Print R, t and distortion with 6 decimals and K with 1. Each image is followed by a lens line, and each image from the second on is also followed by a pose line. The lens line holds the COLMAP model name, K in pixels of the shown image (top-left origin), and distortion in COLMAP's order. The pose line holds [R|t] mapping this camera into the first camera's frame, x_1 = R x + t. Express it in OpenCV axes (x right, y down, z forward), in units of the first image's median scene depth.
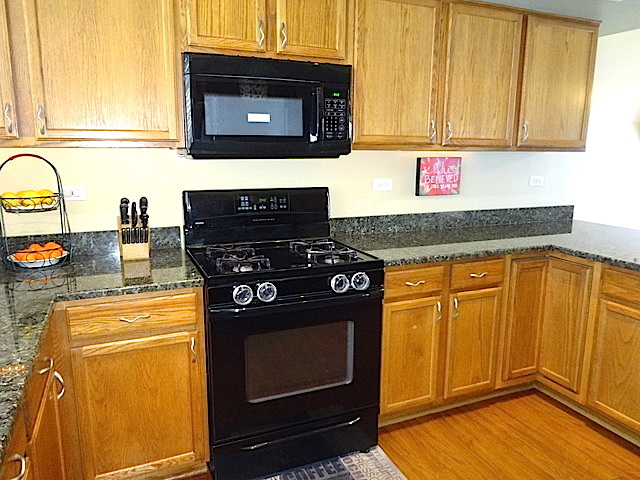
lens RADIAL K [[478.8, 0, 320.3], [0, 478.8, 240.8], [0, 0, 1]] dist [-0.006452, 0.007565]
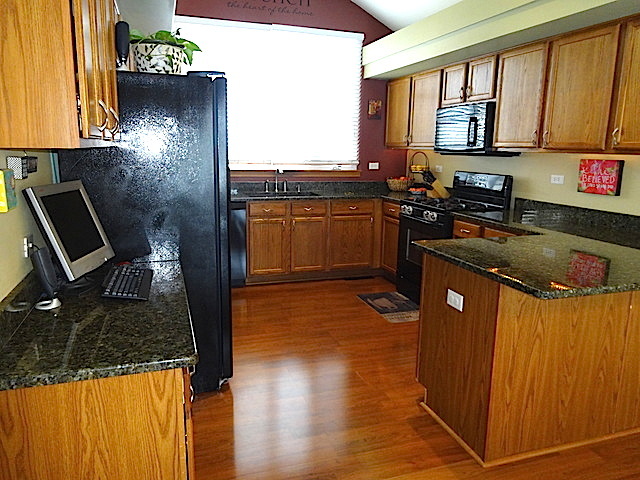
lens RADIAL K [[478.8, 0, 321.7], [0, 478.8, 241.4], [0, 0, 1]] dist [-0.006452, 0.007565]
pose [[-0.077834, 0.189288, -0.978832, 1.416729], [-0.205983, 0.957573, 0.201556, -0.082972], [0.975455, 0.217311, -0.035541, 0.449465]]
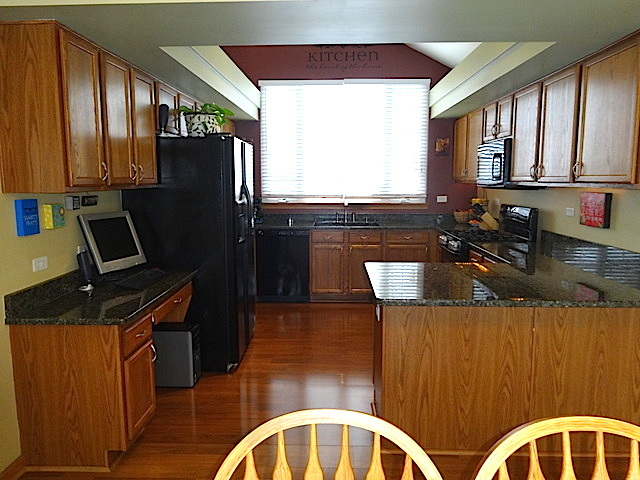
lens RADIAL K [[478.8, 0, 319.2], [0, 478.8, 240.8], [0, 0, 1]] dist [-0.006452, 0.007565]
pose [[-0.421173, 0.115288, -0.899623, 1.526289], [-0.170230, 0.964213, 0.203261, -0.182245], [0.890862, 0.238751, -0.386475, 0.884295]]
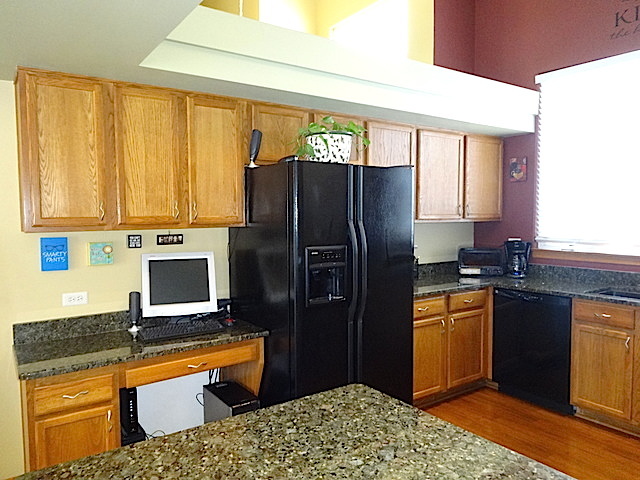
lens RADIAL K [[478.8, 0, 320.6], [0, 478.8, 239.1], [0, 0, 1]] dist [-0.006452, 0.007565]
pose [[-0.977238, 0.014600, -0.211641, 0.689715], [-0.036069, 0.971669, 0.233578, -0.218457], [0.209055, 0.235896, -0.949025, 1.041914]]
